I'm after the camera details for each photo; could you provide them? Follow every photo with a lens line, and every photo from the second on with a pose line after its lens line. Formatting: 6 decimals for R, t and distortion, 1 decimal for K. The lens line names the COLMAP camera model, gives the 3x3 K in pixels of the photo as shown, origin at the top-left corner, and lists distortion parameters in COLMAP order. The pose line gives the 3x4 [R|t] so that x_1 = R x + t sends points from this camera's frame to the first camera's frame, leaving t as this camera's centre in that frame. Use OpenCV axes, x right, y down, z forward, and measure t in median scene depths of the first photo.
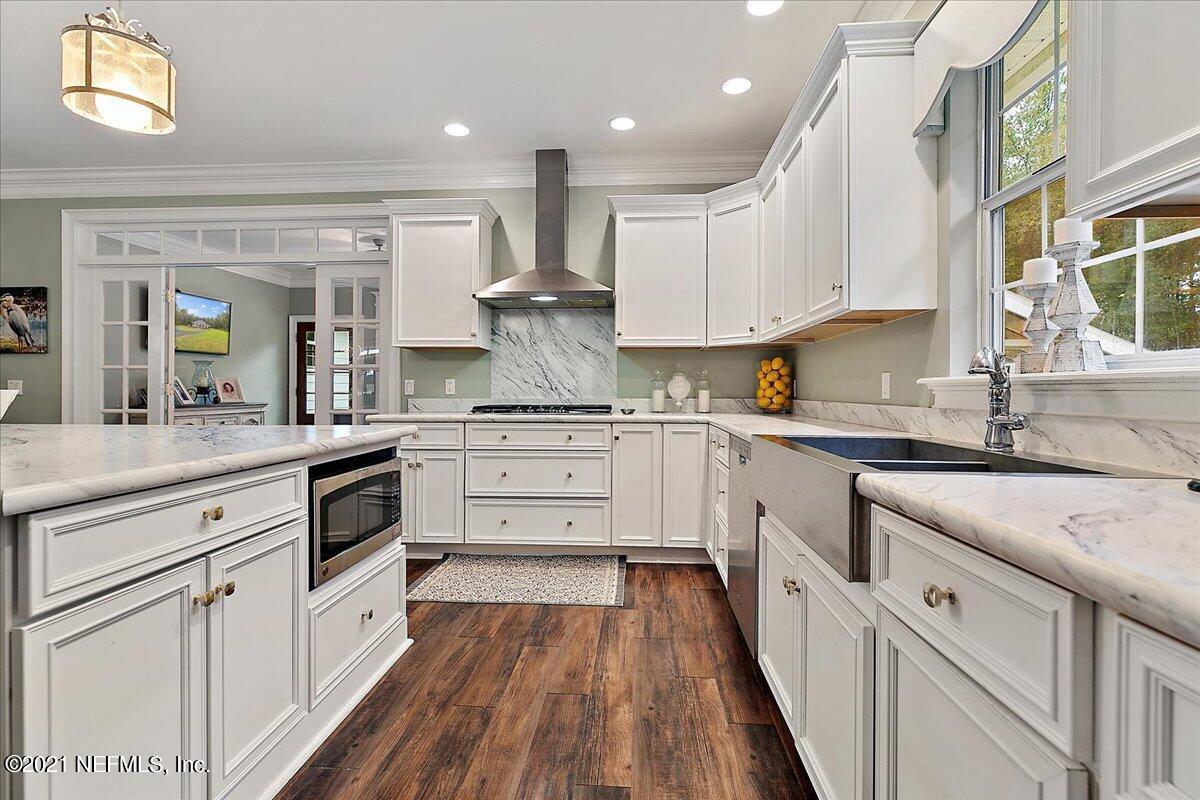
lens RADIAL K [[555.5, 0, 596.3], [0, 555.5, 389.0], [0, 0, 1]] dist [0.002701, 0.000548]
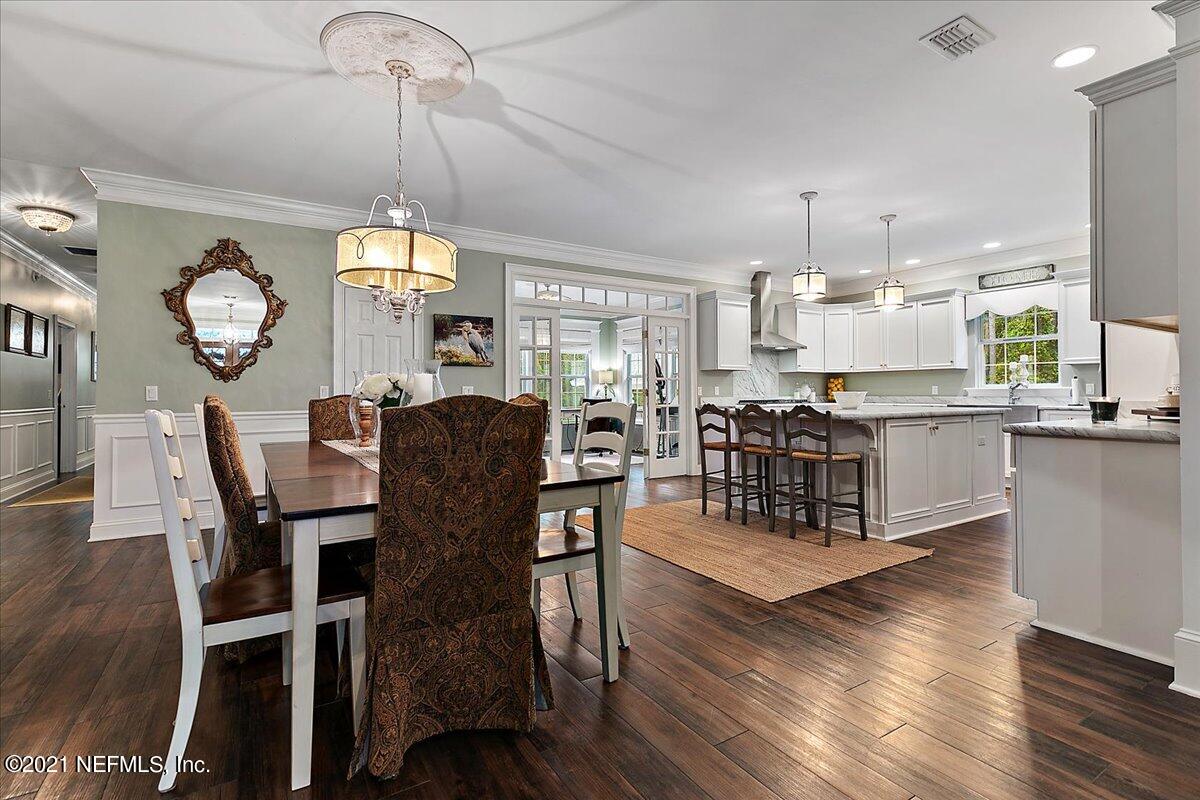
lens RADIAL K [[555.5, 0, 596.3], [0, 555.5, 389.0], [0, 0, 1]] dist [0.002701, 0.000548]
pose [[0.812278, -0.000607, 0.583271, -1.662787], [0.003758, 0.999984, -0.004194, -0.004168], [-0.583259, 0.005599, 0.812267, -0.249261]]
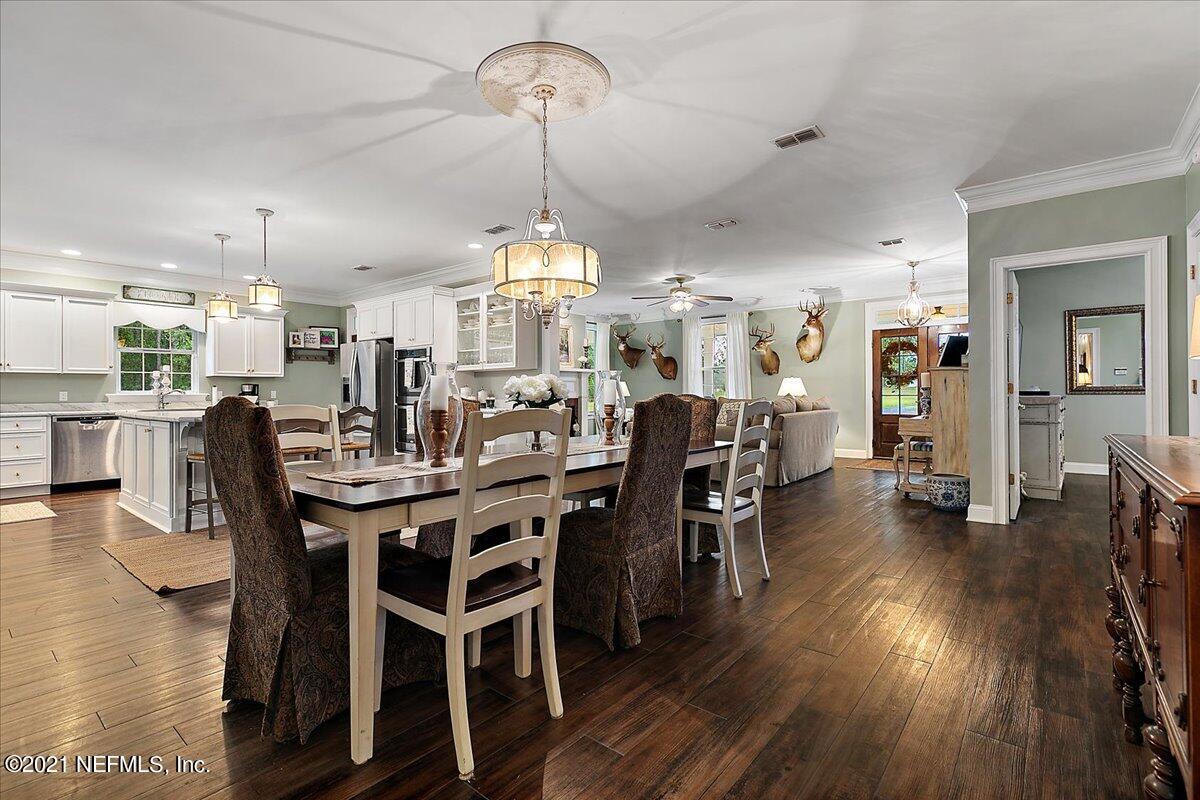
lens RADIAL K [[555.5, 0, 596.3], [0, 555.5, 389.0], [0, 0, 1]] dist [0.002701, 0.000548]
pose [[-0.813611, 0.009181, 0.581337, -1.943413], [0.004889, 0.999948, -0.008949, -0.003209], [-0.581389, -0.004439, -0.813613, 1.012438]]
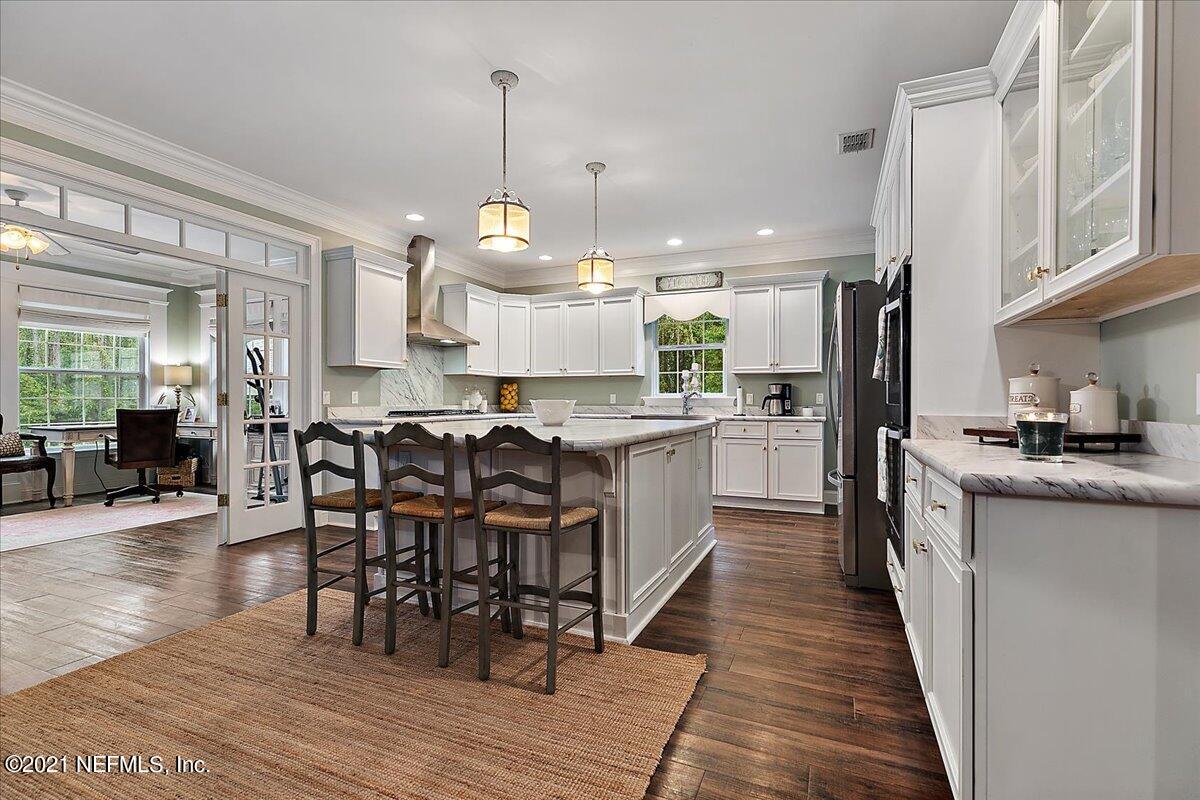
lens RADIAL K [[545.7, 0, 600.0], [0, 545.7, 400.0], [0, 0, 1]] dist [0.005365, 0.000316]
pose [[0.329476, 0.000488, 0.944164, -1.244606], [-0.004554, 0.999989, 0.001072, -0.002455], [-0.944153, -0.004653, 0.329475, 0.085712]]
